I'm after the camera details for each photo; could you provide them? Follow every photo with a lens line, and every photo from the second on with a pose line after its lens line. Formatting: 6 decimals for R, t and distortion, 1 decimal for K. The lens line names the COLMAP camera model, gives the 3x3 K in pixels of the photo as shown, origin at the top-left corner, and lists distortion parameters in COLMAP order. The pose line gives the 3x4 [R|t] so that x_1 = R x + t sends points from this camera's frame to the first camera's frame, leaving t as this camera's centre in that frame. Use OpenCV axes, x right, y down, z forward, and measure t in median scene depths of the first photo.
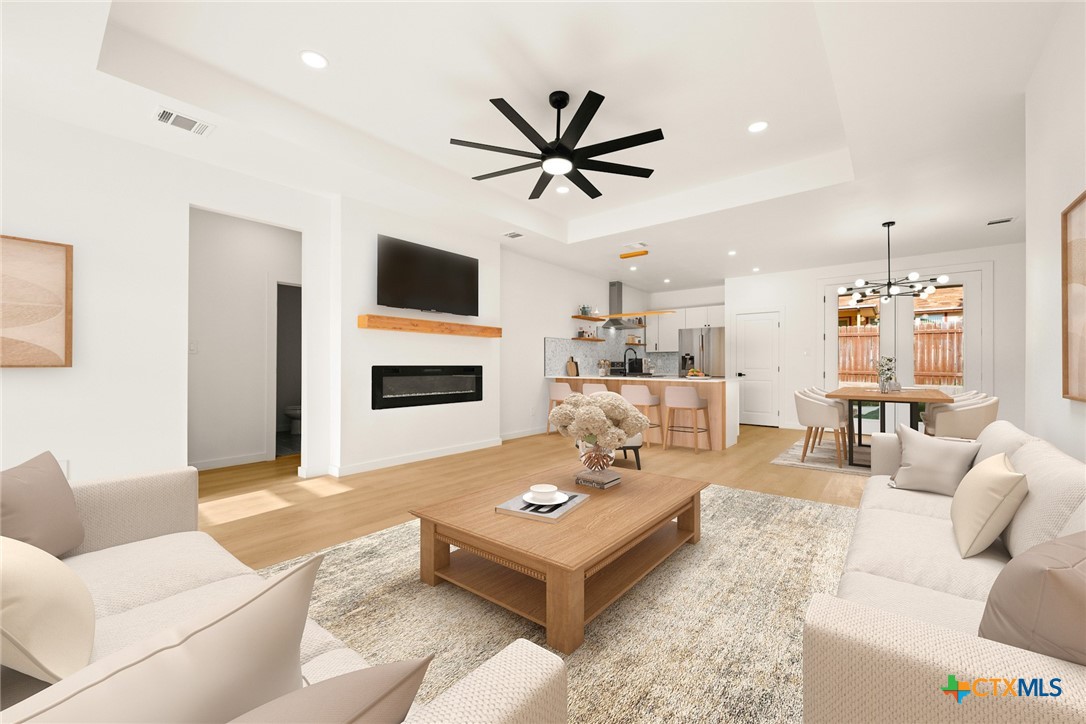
lens RADIAL K [[424.0, 0, 543.3], [0, 424.0, 364.6], [0, 0, 1]] dist [-0.000032, -0.000060]
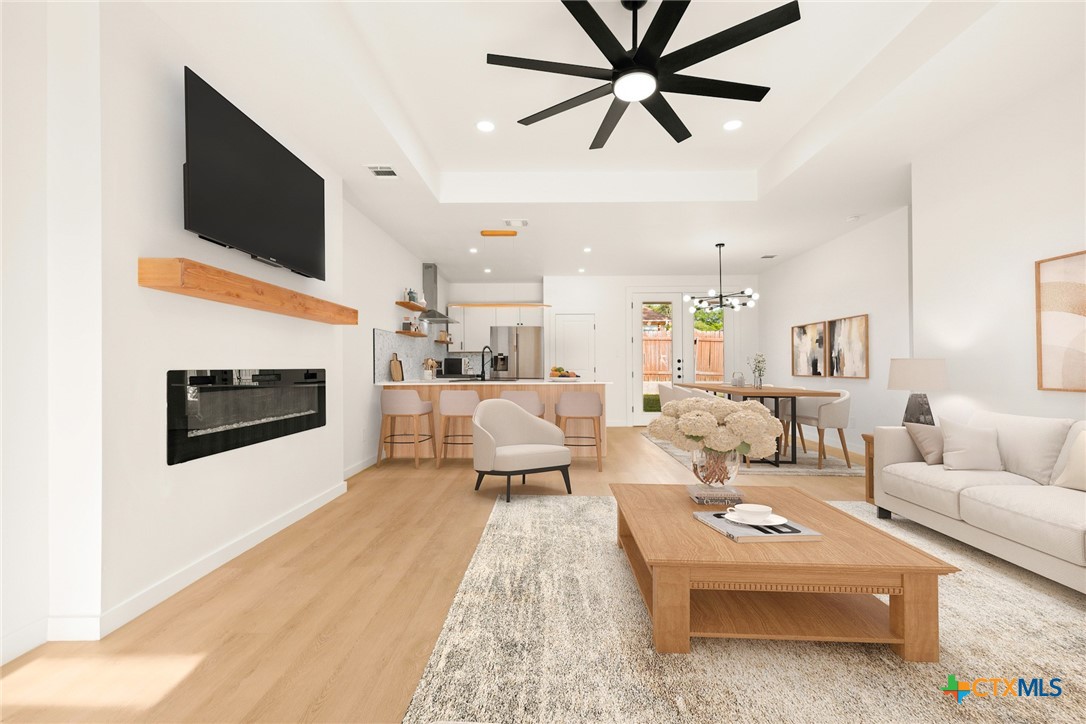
lens RADIAL K [[465.3, 0, 544.9], [0, 465.3, 361.0], [0, 0, 1]] dist [0.010269, -0.000154]
pose [[0.781243, 0.004372, 0.624212, -0.303832], [0.003091, 0.999936, -0.010873, -0.000564], [-0.624220, 0.010424, 0.781179, 0.256236]]
